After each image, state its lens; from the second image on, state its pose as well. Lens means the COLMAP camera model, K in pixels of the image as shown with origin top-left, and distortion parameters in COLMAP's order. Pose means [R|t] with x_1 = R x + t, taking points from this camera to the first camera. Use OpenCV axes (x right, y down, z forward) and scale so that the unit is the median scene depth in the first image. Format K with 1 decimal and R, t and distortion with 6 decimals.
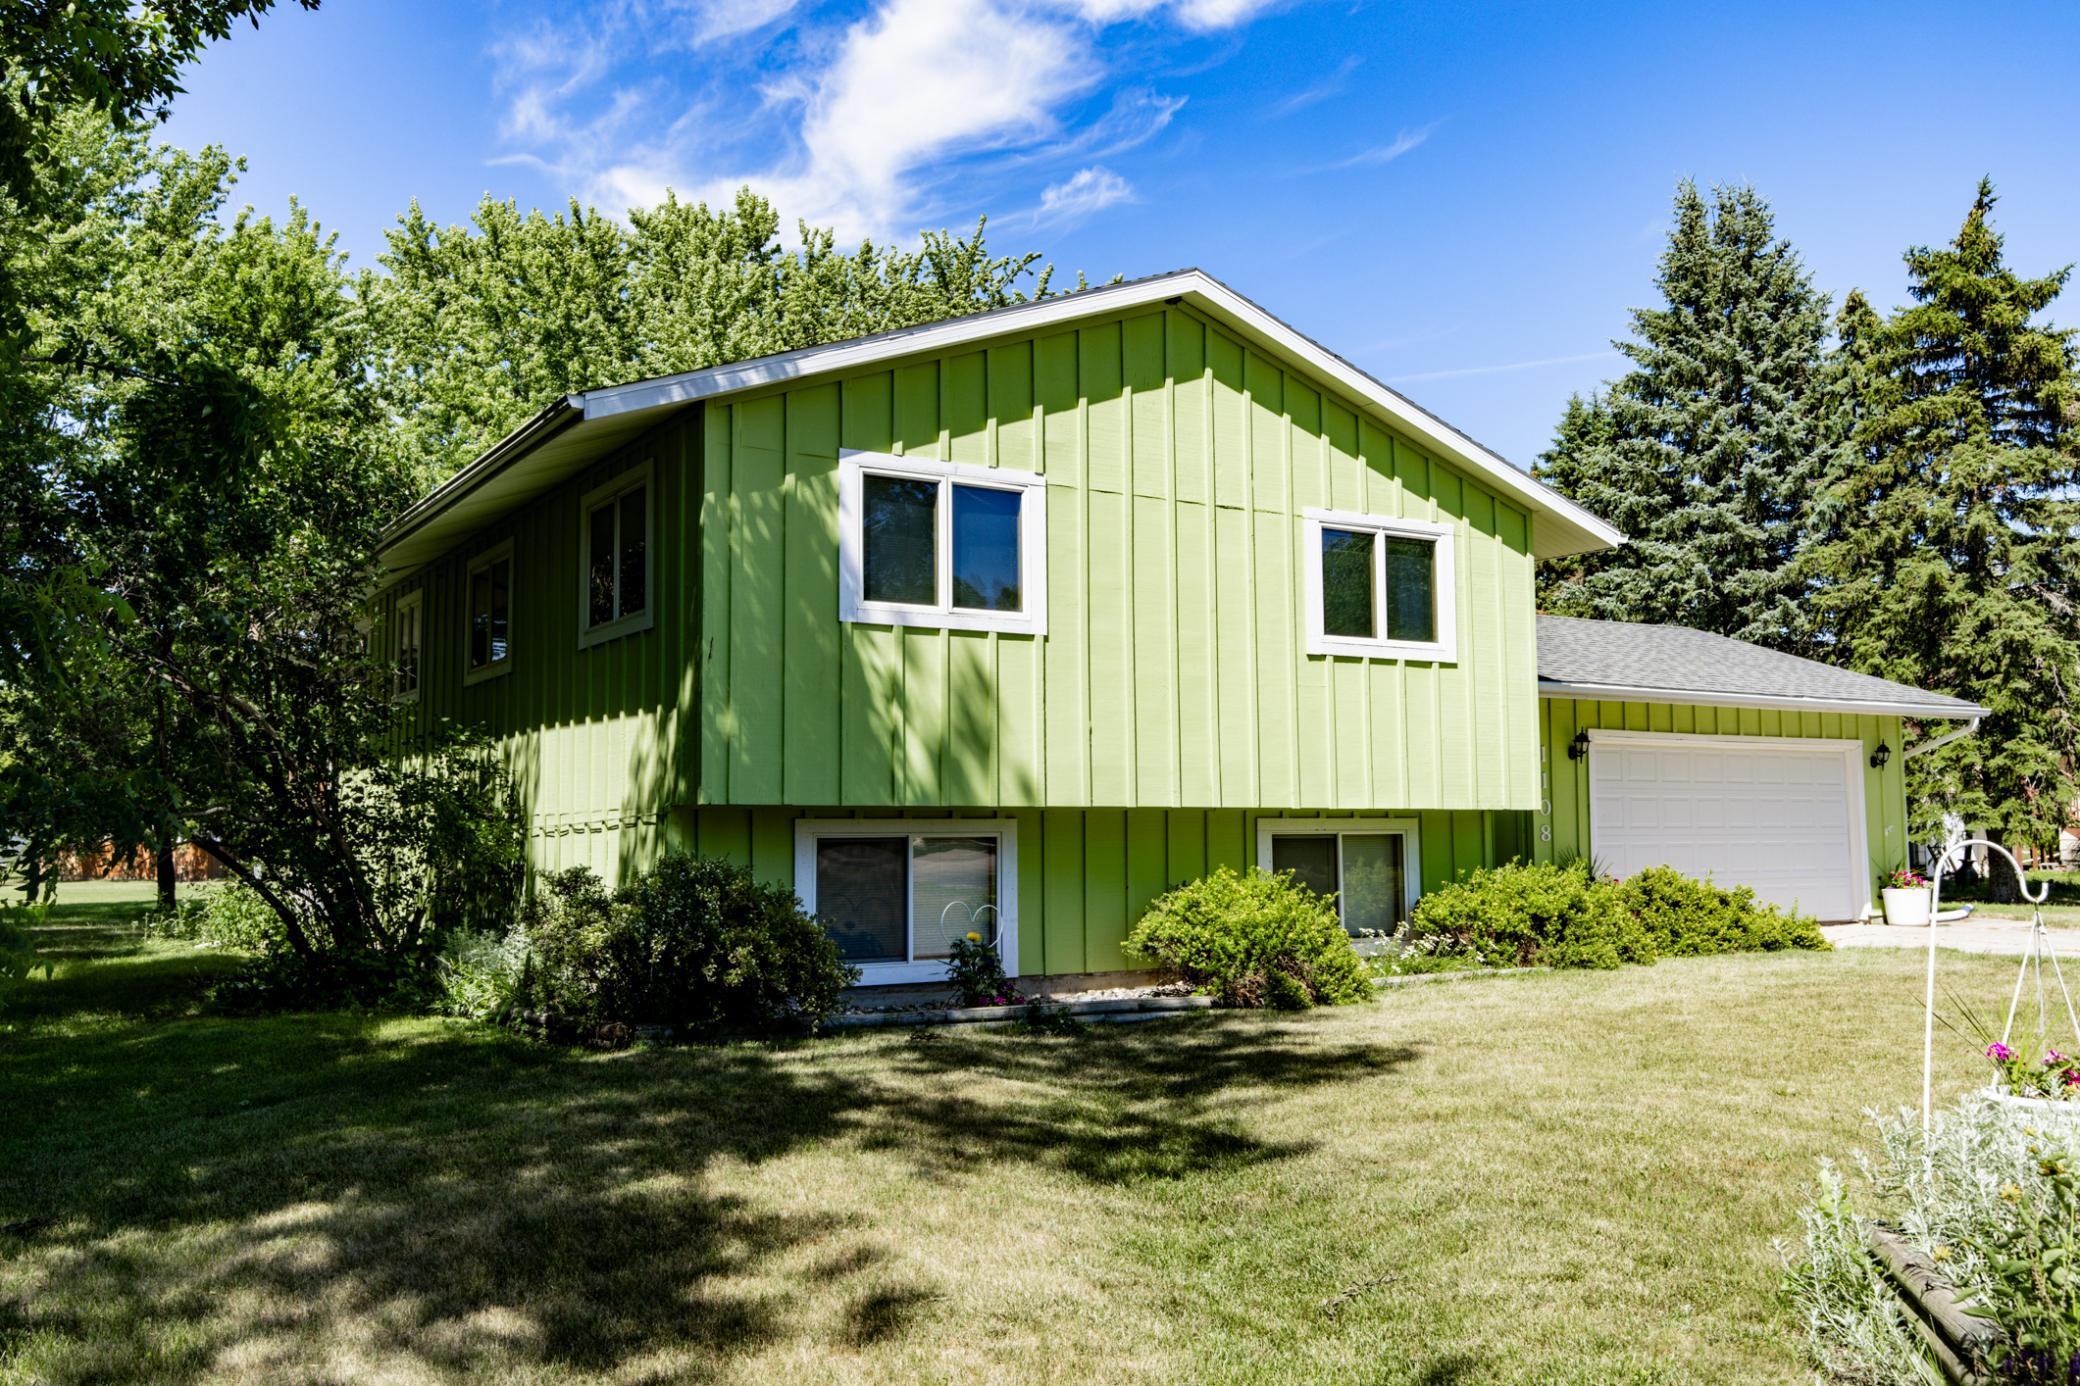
lens RADIAL K [[1754.6, 0, 1042.9], [0, 1754.6, 653.6], [0, 0, 1]] dist [0.005404, 0.000943]
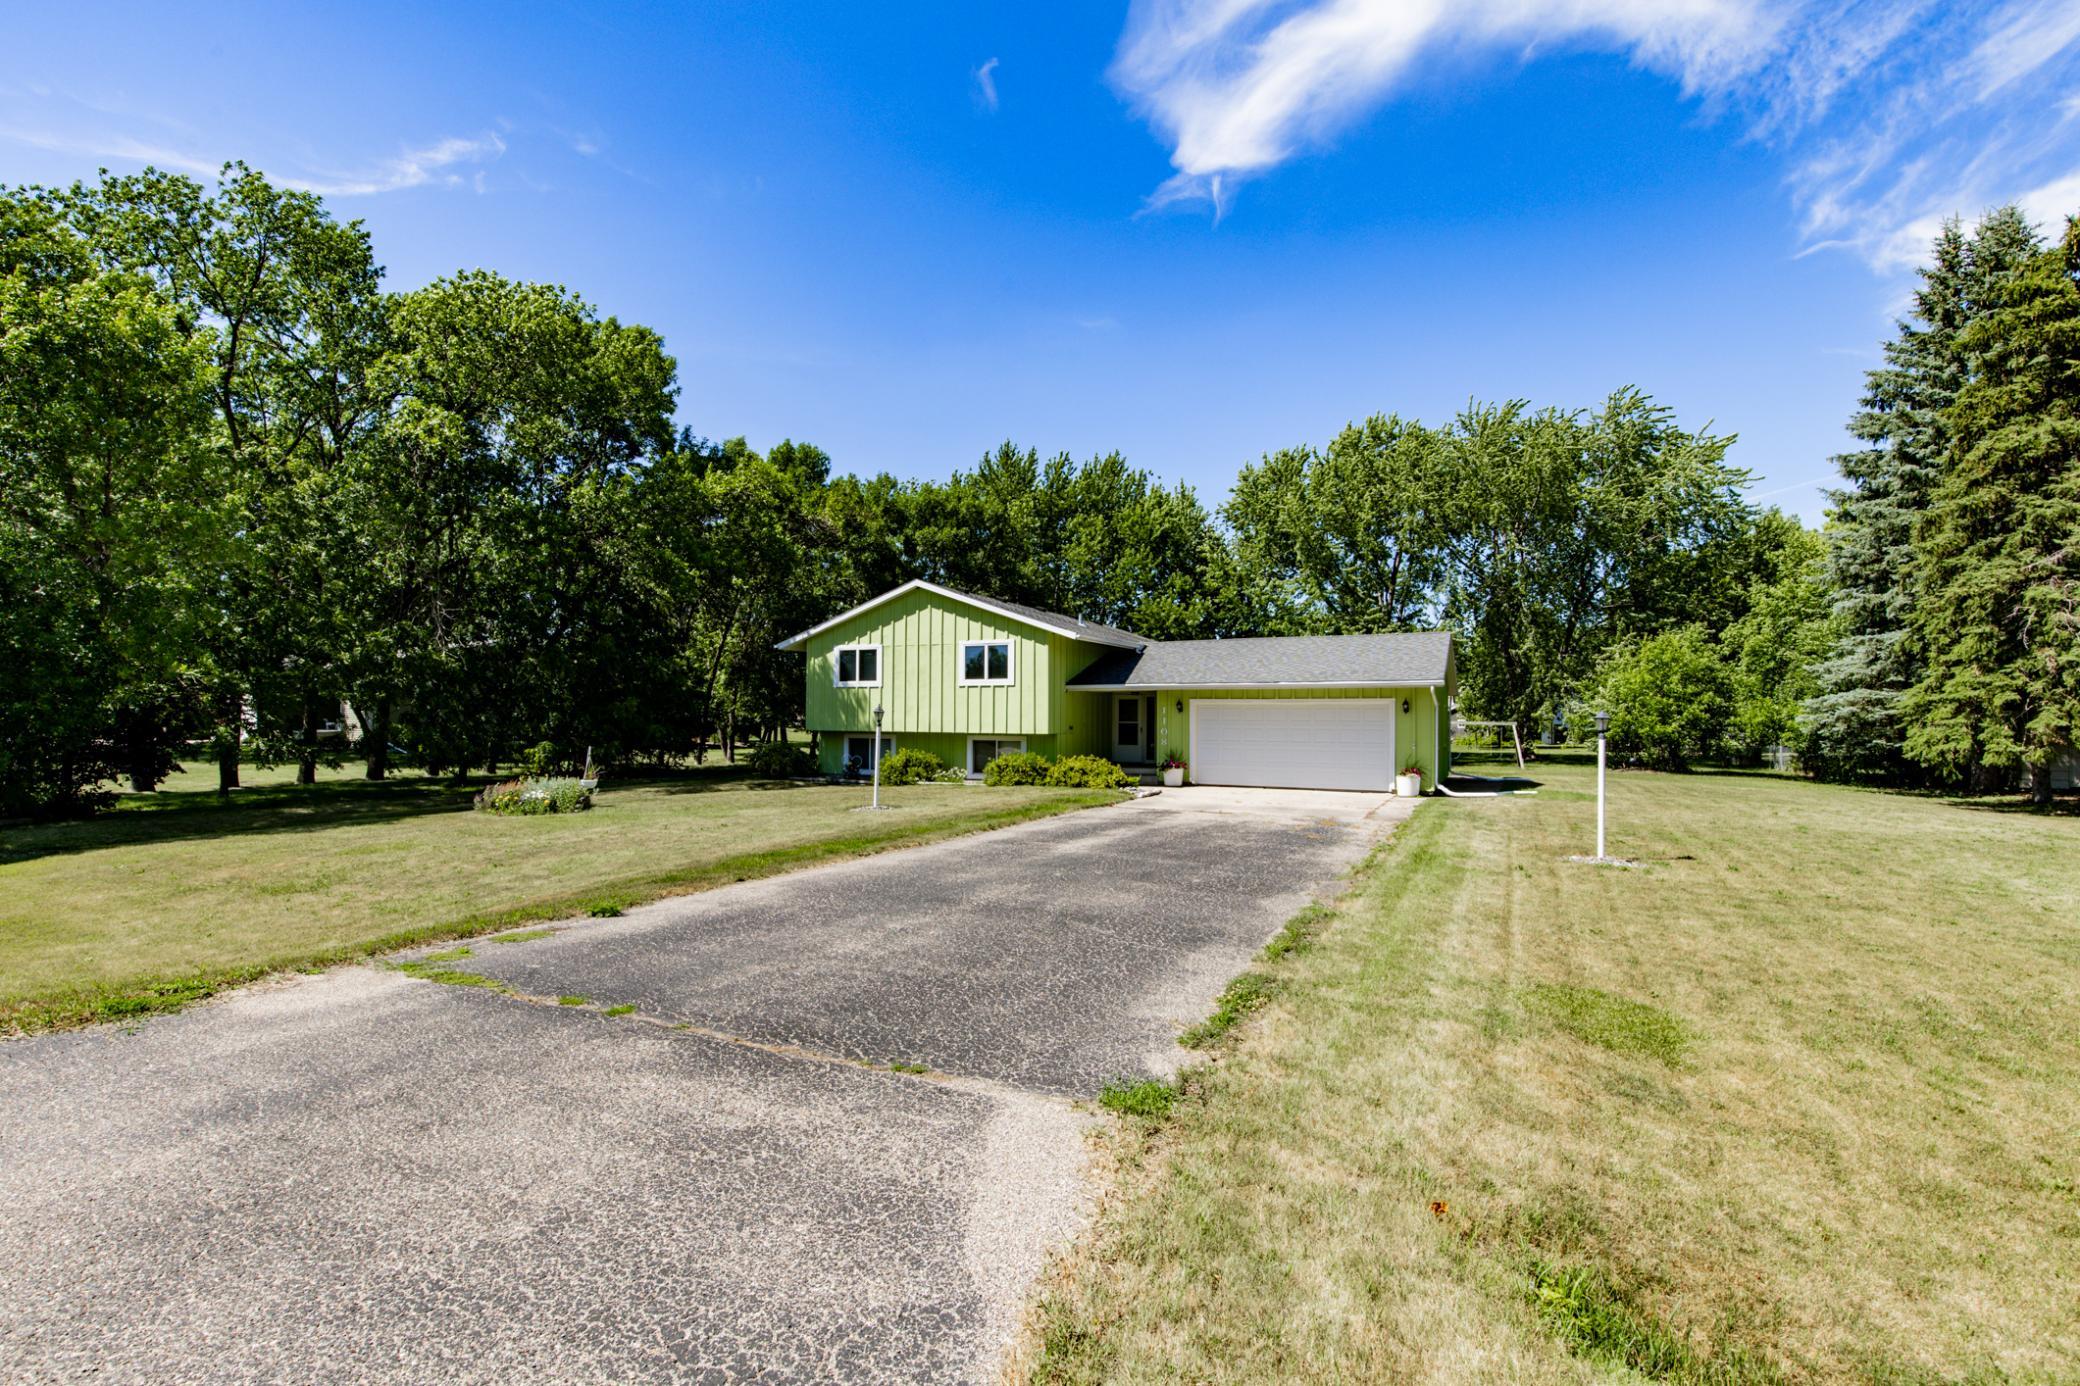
lens RADIAL K [[957.9, 0, 1021.6], [0, 957.9, 705.4], [0, 0, 1]] dist [0.010317, -0.000570]
pose [[0.509970, 0.001218, -0.860191, 1.664517], [0.082052, 0.995370, 0.050055, -0.041800], [0.856270, -0.096106, 0.507509, 0.168926]]
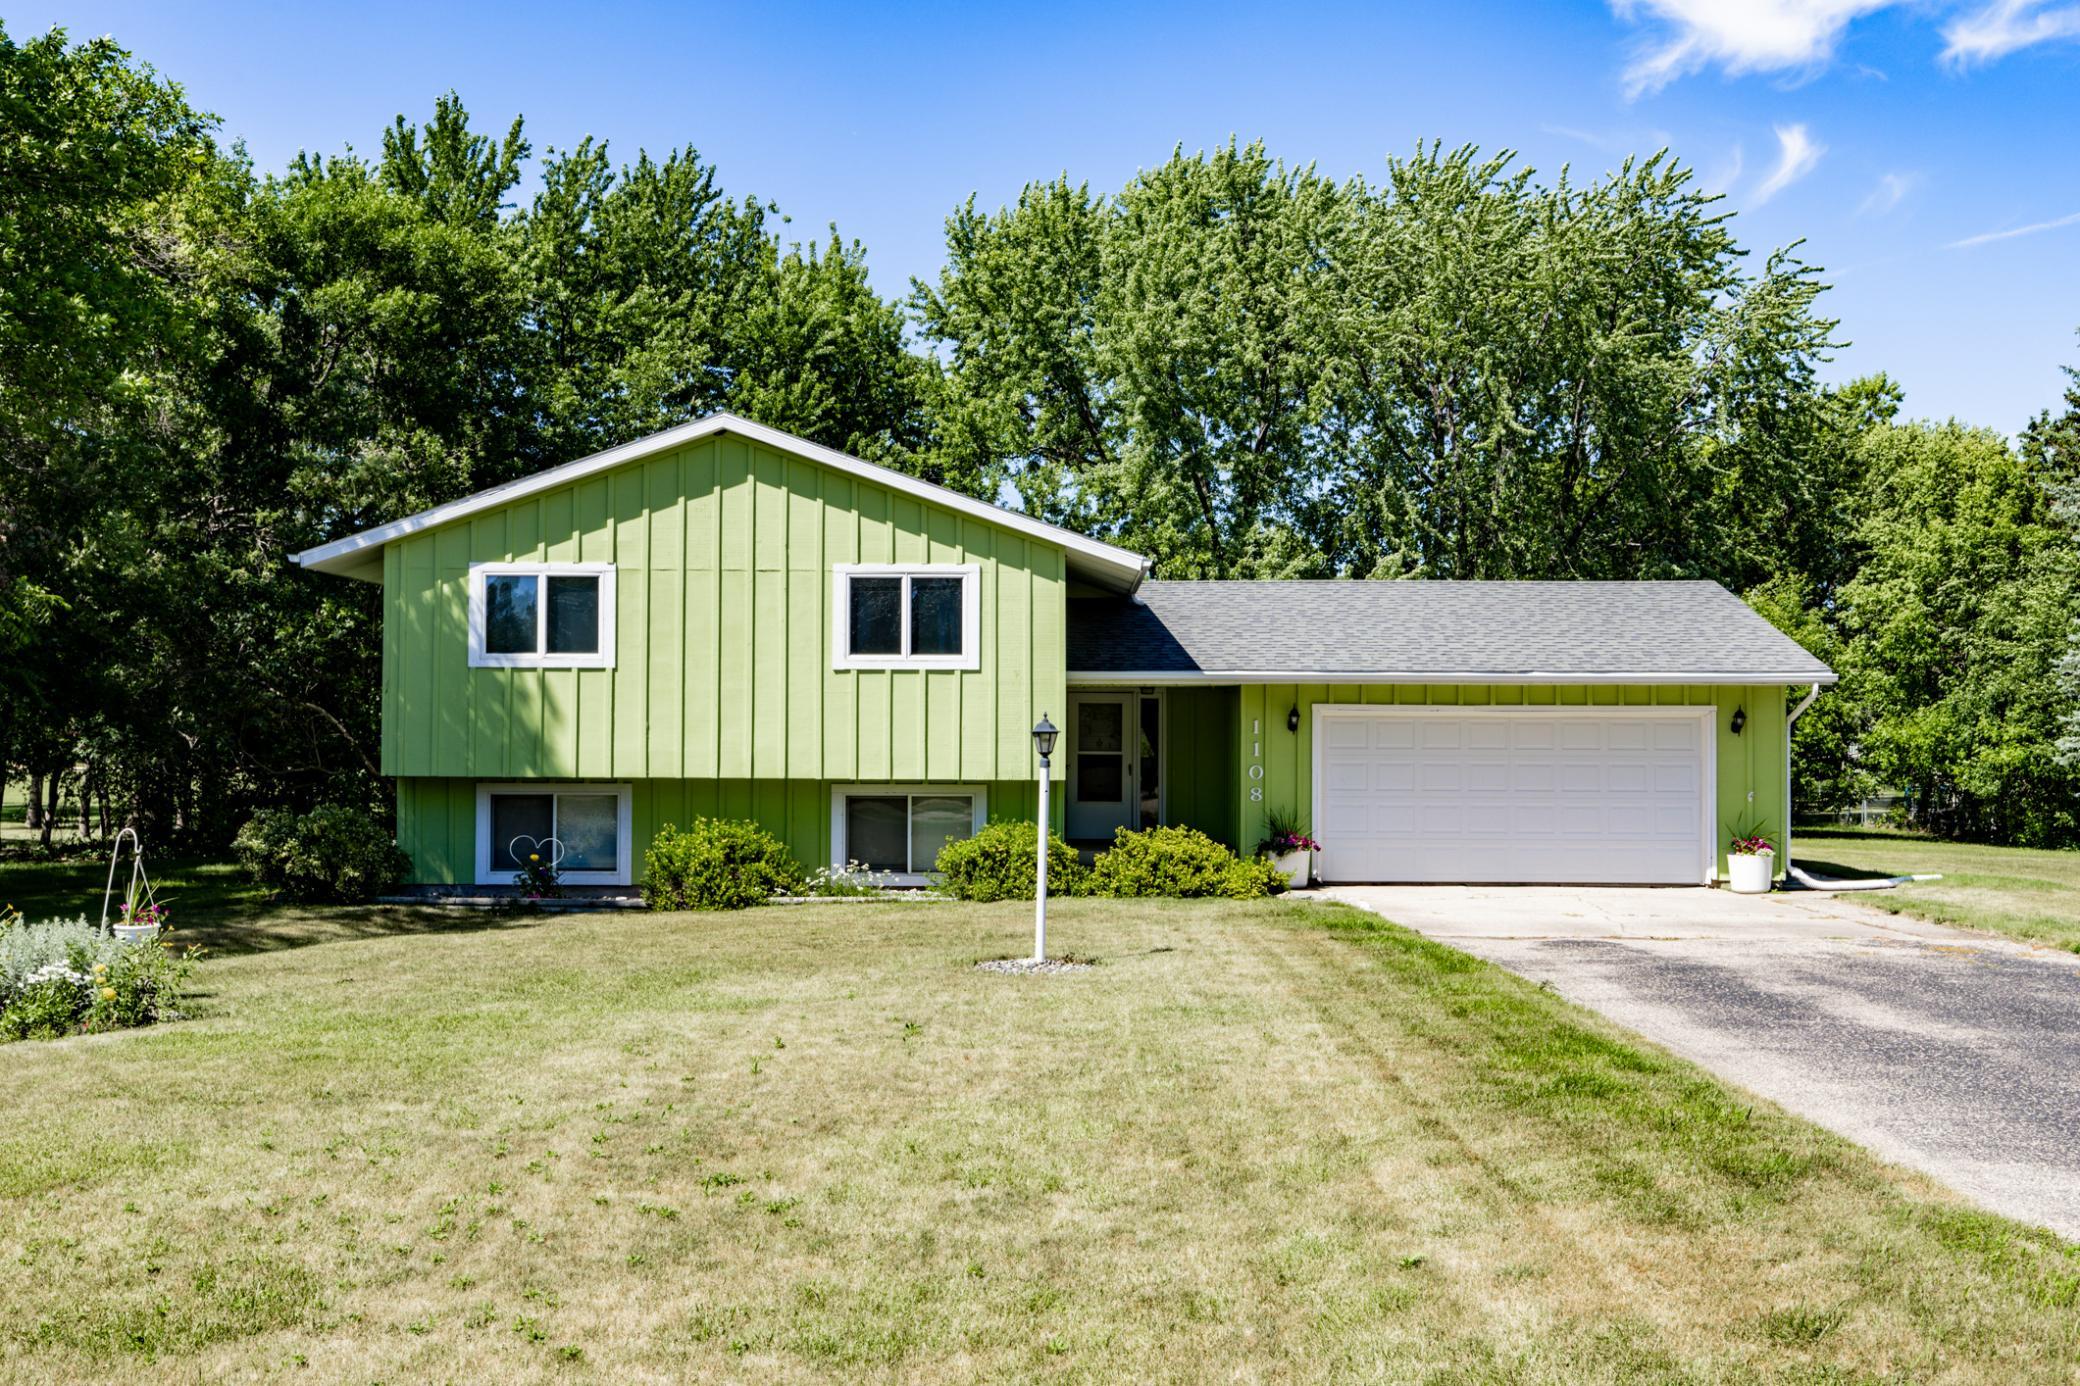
lens RADIAL K [[2049.8, 0, 990.6], [0, 2049.8, 697.2], [0, 0, 1]] dist [-0.000977, 0.014565]
pose [[0.835026, 0.000115, -0.550210, 1.097407], [0.047159, 0.996305, 0.071778, -0.084995], [0.548185, -0.085884, 0.831936, -0.288413]]
